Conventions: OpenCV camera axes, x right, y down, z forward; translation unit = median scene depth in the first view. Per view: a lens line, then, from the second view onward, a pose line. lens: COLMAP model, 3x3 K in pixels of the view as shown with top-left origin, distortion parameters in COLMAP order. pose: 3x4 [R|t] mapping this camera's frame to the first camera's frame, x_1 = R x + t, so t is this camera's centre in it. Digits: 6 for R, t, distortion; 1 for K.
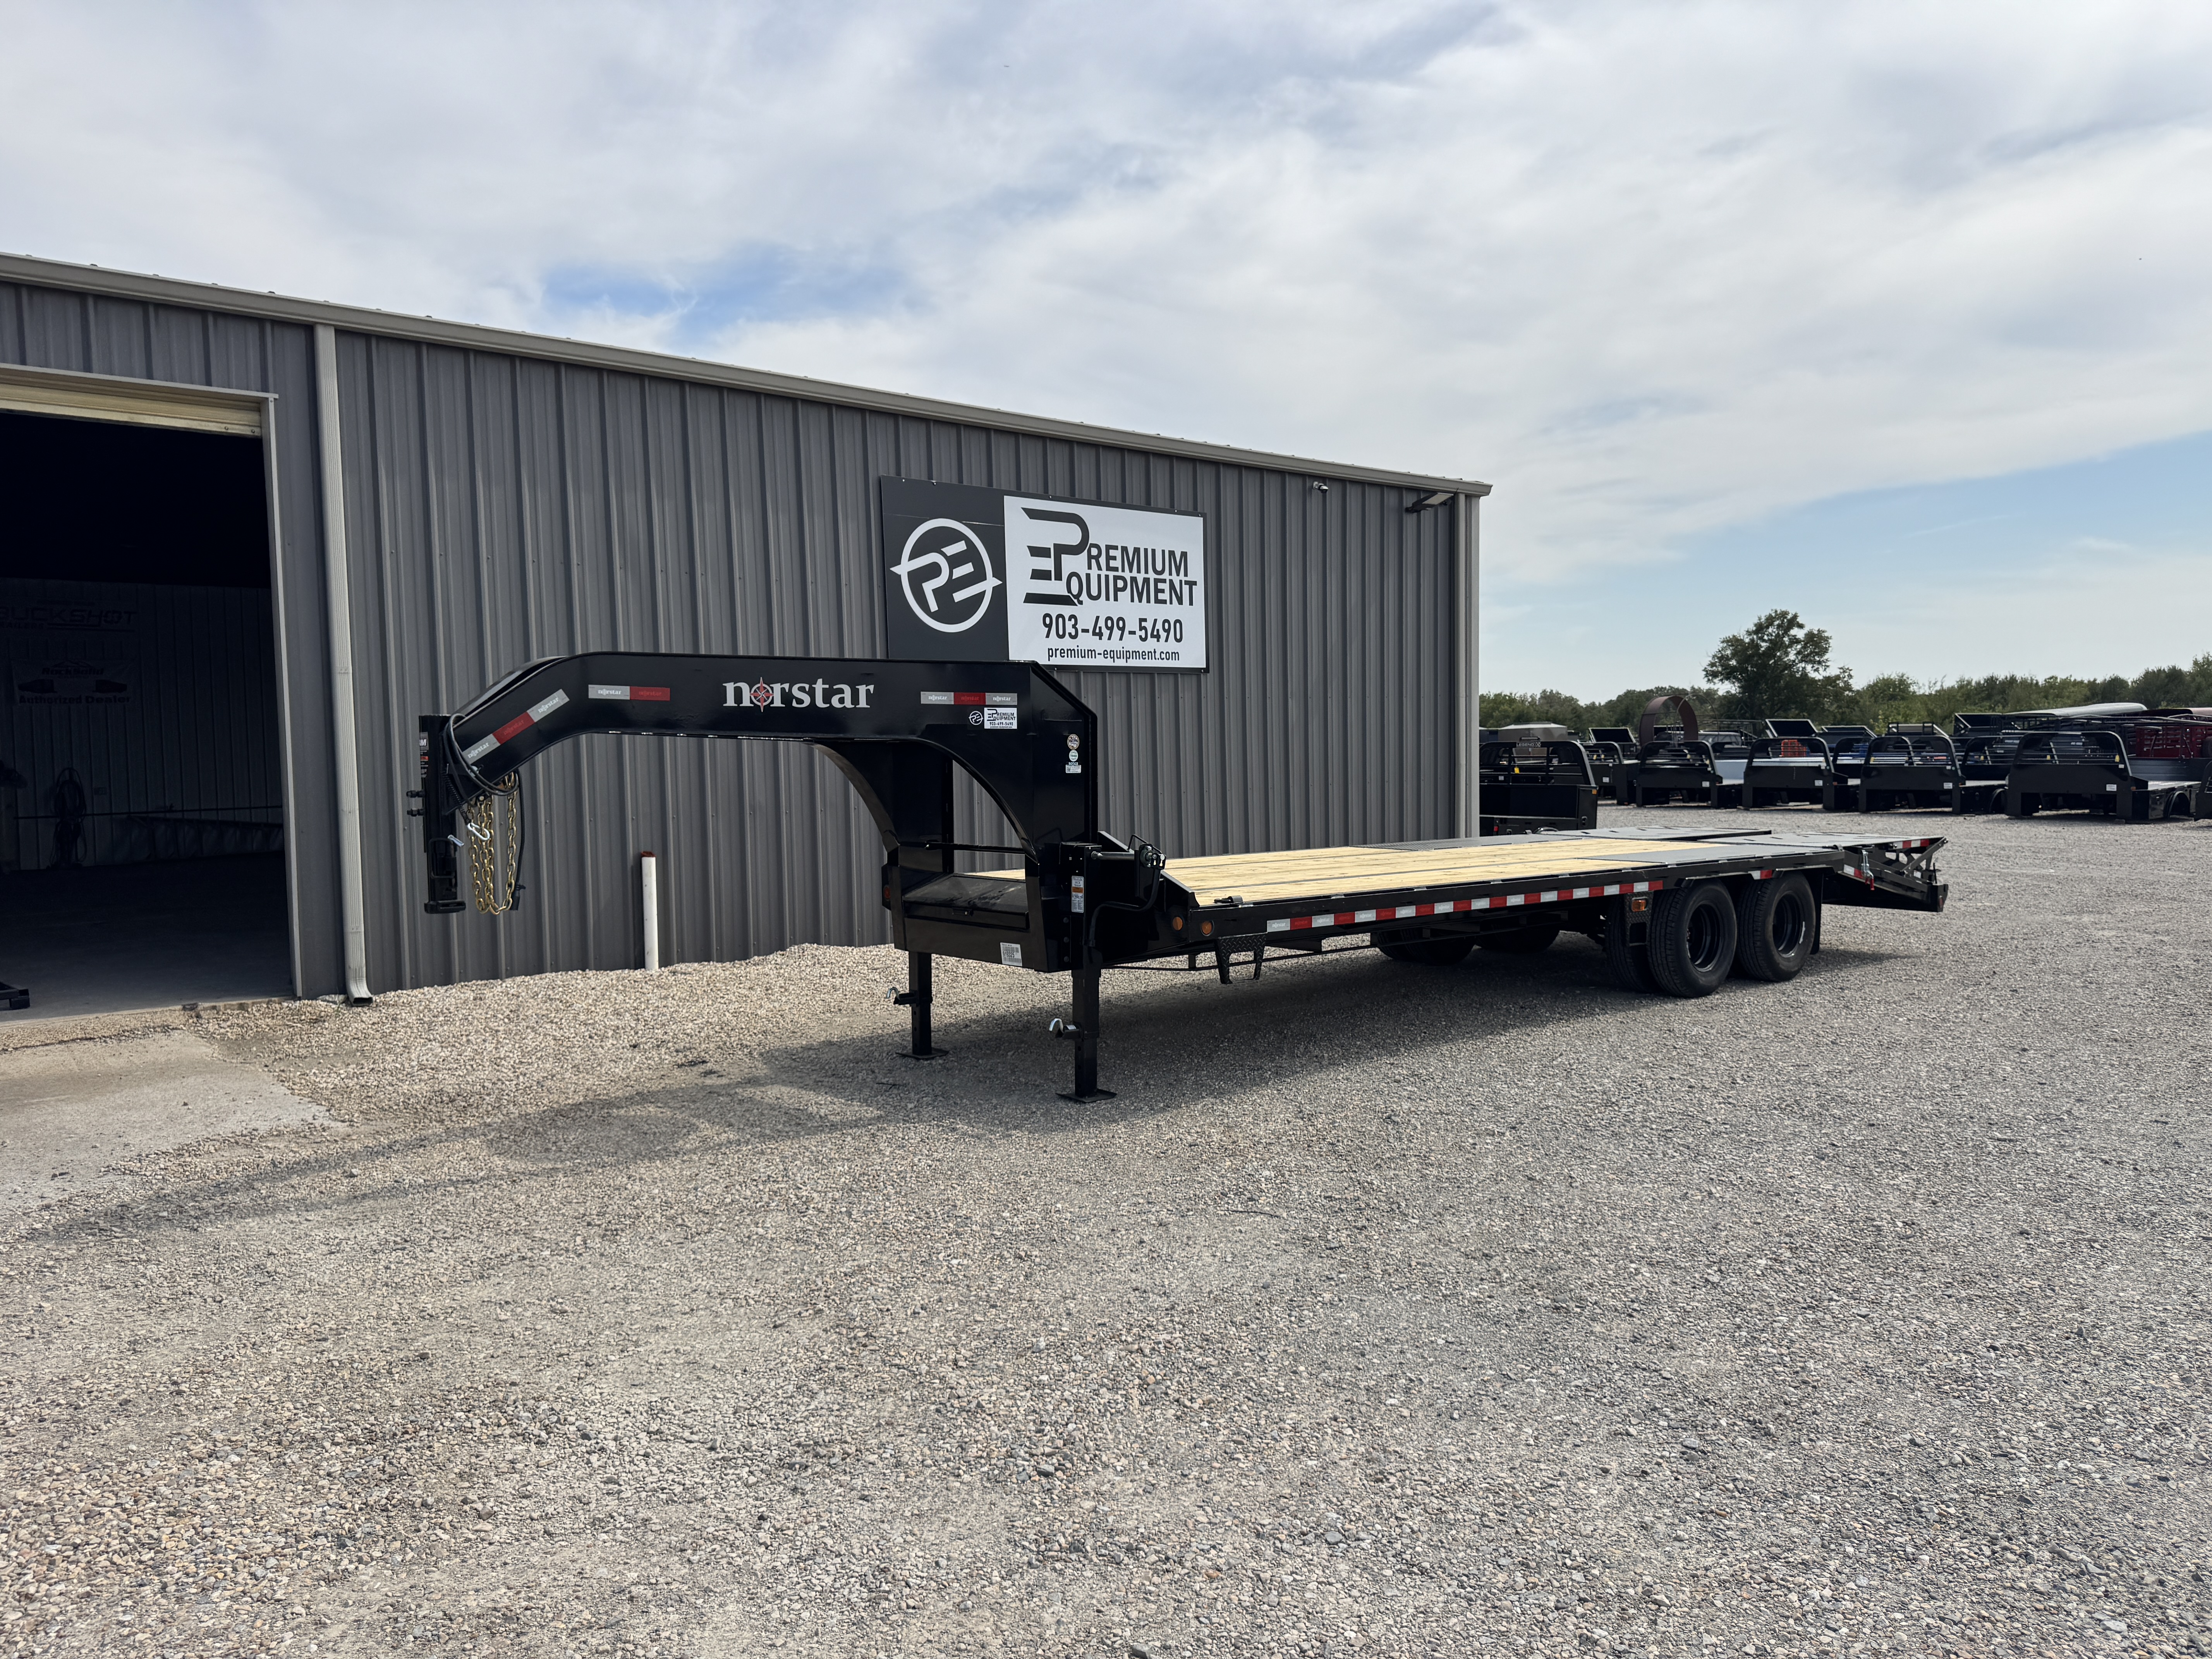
lens RADIAL K [[1564.6, 0, 1117.4], [0, 1564.6, 835.3], [0, 0, 1]] dist [0.045466, -0.019475]
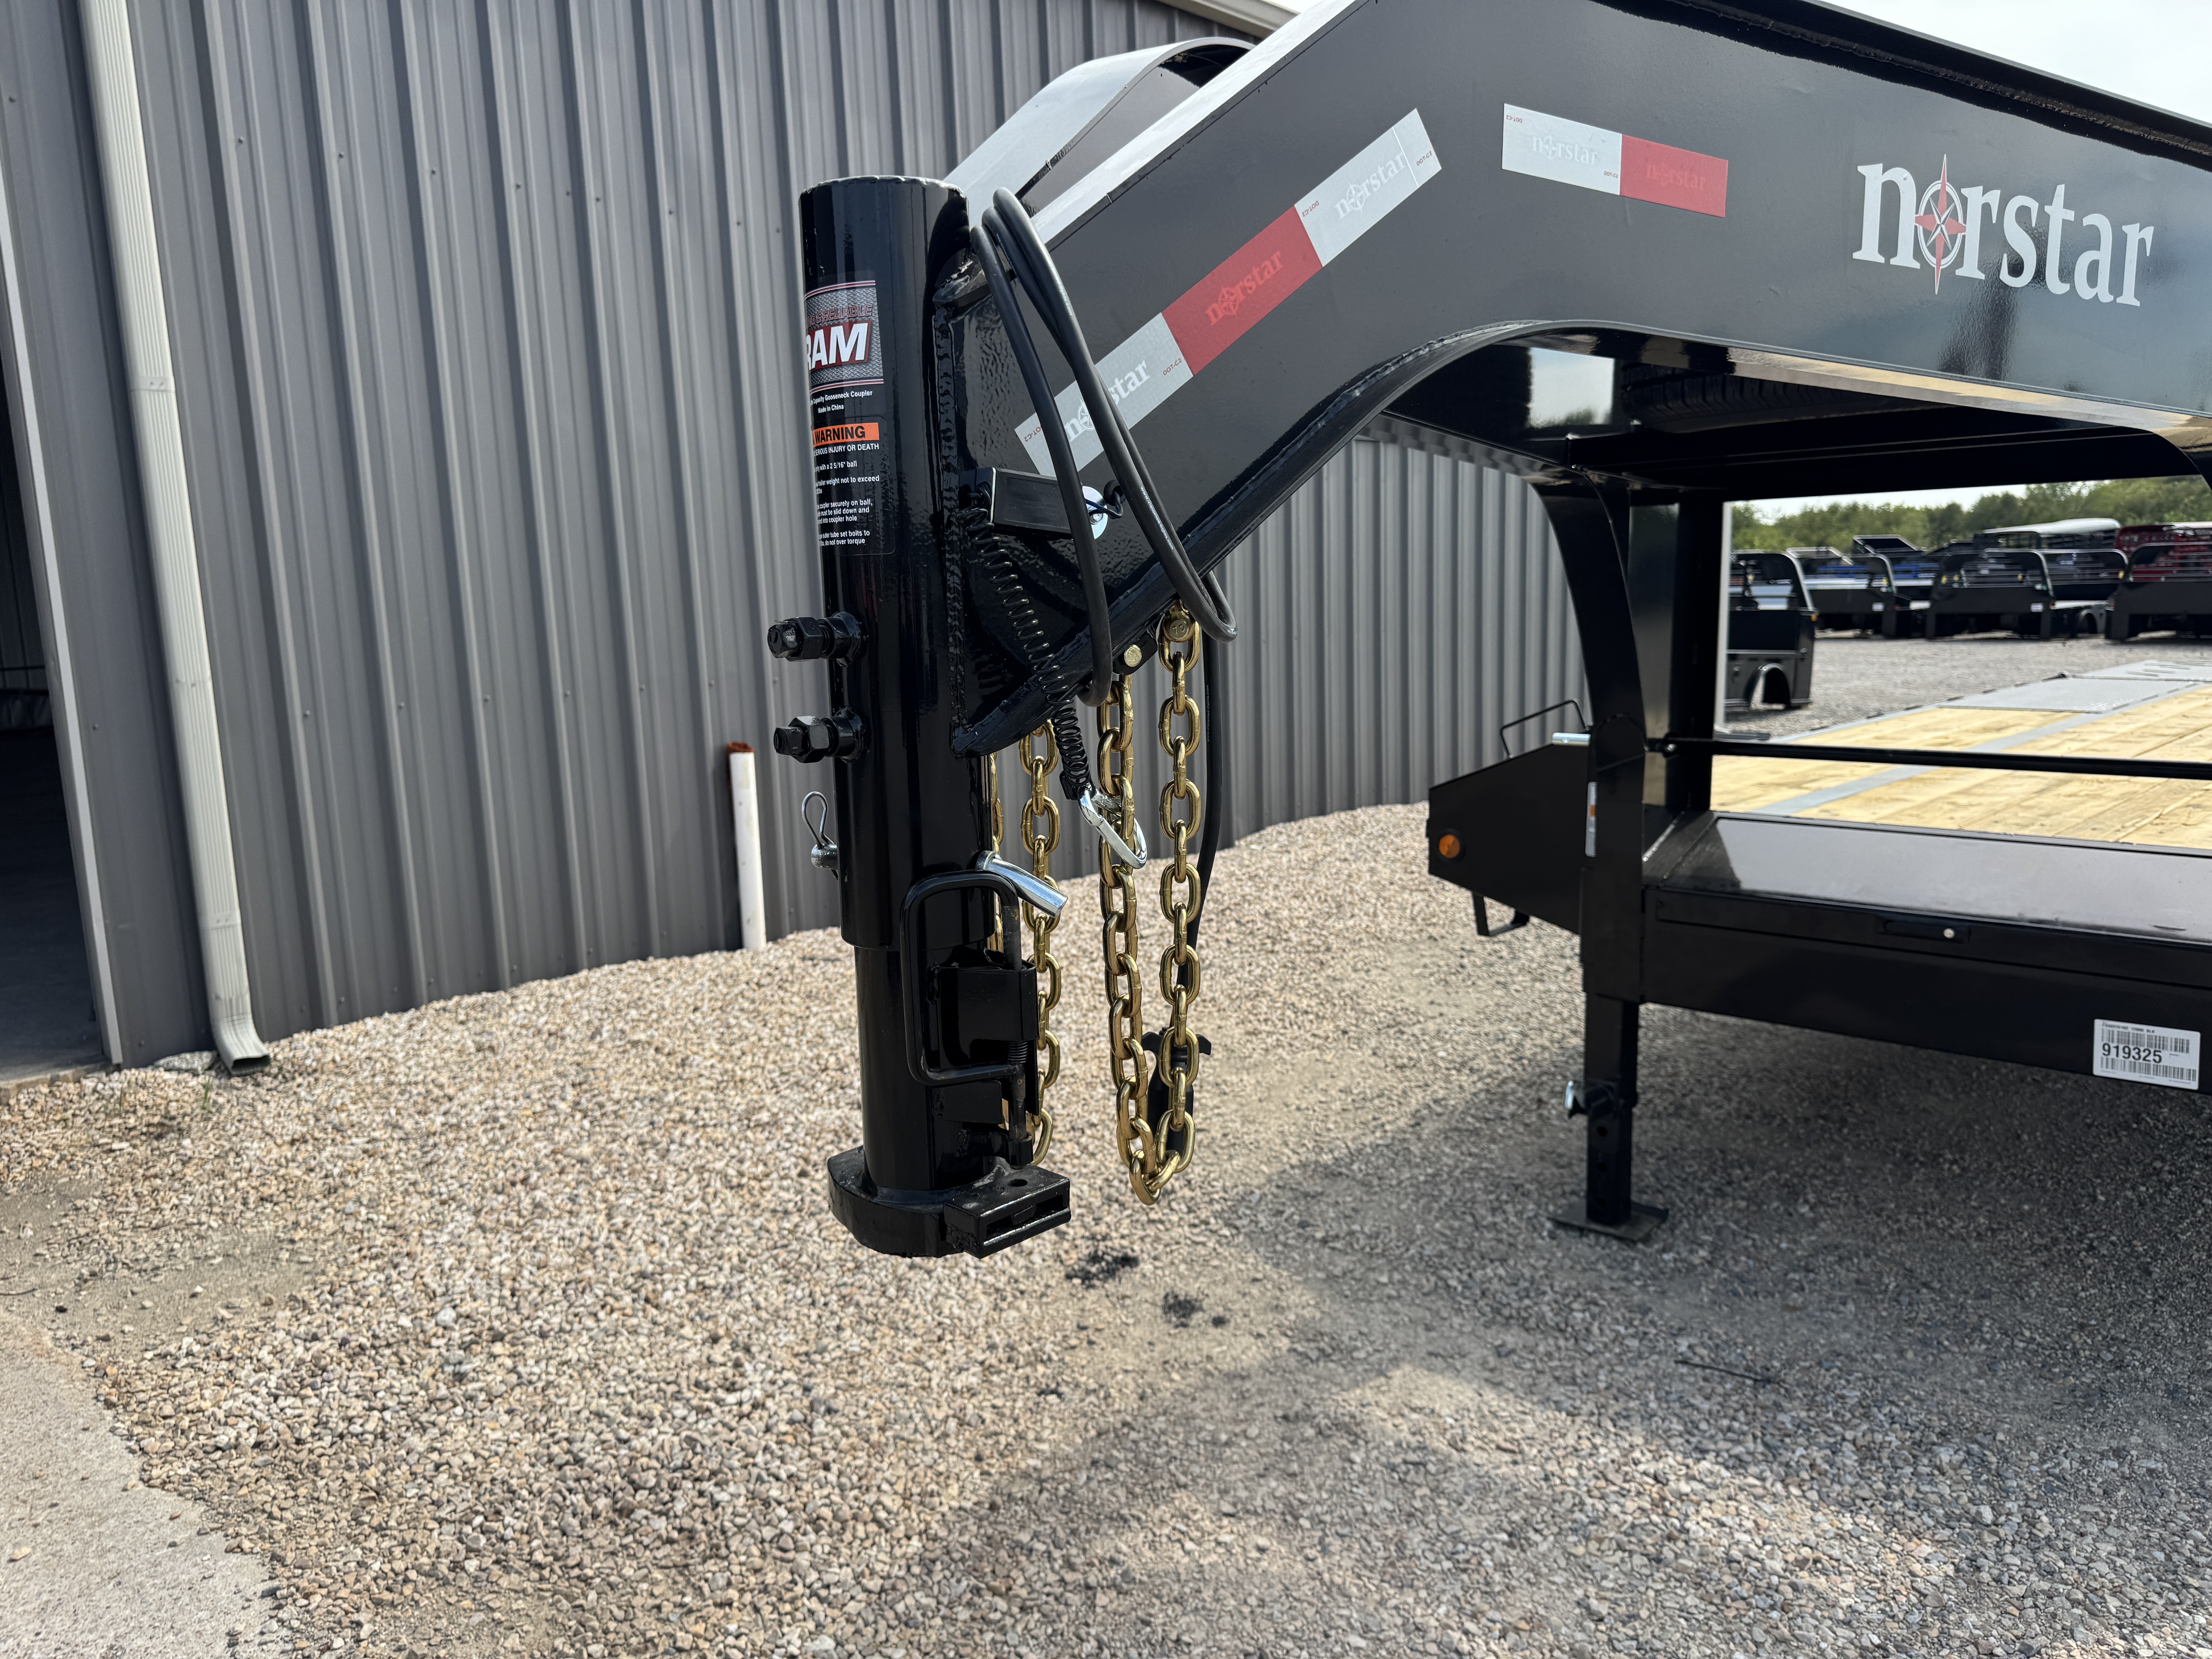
lens RADIAL K [[1564.6, 0, 1097.7], [0, 1564.6, 841.7], [0, 0, 1]] dist [0.045466, -0.019475]
pose [[0.995313, -0.029251, 0.092178, -0.340255], [0.019543, 0.994332, 0.104512, -0.016644], [-0.094712, -0.102220, 0.990243, 0.647197]]
